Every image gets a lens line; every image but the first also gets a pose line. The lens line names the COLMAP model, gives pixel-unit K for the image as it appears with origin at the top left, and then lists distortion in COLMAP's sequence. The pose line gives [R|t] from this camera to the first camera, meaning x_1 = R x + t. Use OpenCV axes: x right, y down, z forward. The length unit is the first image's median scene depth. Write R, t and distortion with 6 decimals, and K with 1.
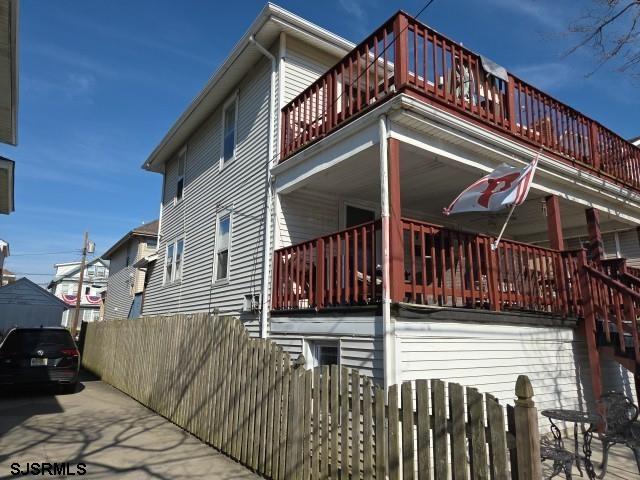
lens RADIAL K [[426.8, 0, 301.3], [0, 426.8, 239.2], [0, 0, 1]] dist [0.031455, -0.001326]
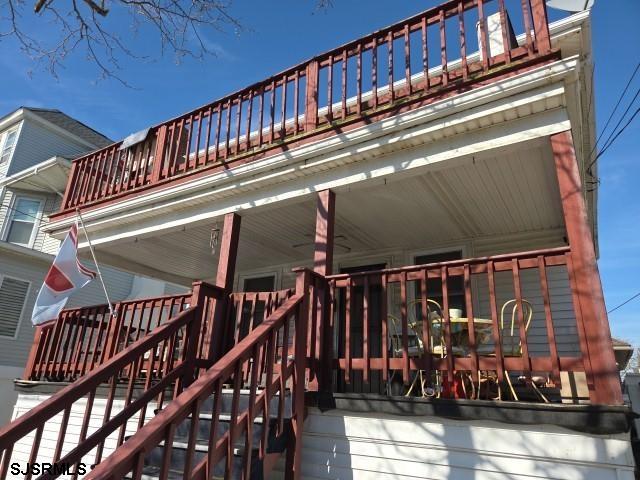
lens RADIAL K [[426.8, 0, 301.3], [0, 426.8, 239.2], [0, 0, 1]] dist [0.031455, -0.001326]
pose [[0.402108, -0.335450, -0.851929, 1.430336], [0.134700, 0.942017, -0.307345, 0.207489], [0.905630, 0.008831, 0.423977, 0.917834]]
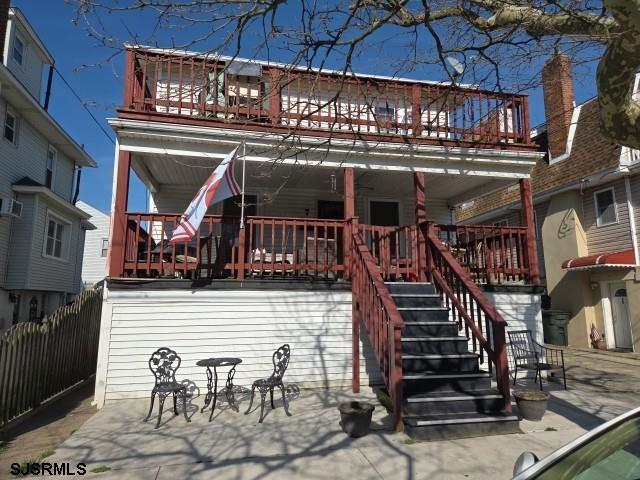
lens RADIAL K [[429.7, 0, 320.0], [0, 429.7, 240.0], [0, 0, 1]] dist [0.067938, -0.000389]
pose [[0.932017, -0.083138, -0.352751, 1.011644], [0.098526, 0.994798, 0.025862, 0.046417], [0.348766, -0.058859, 0.935360, -0.028858]]
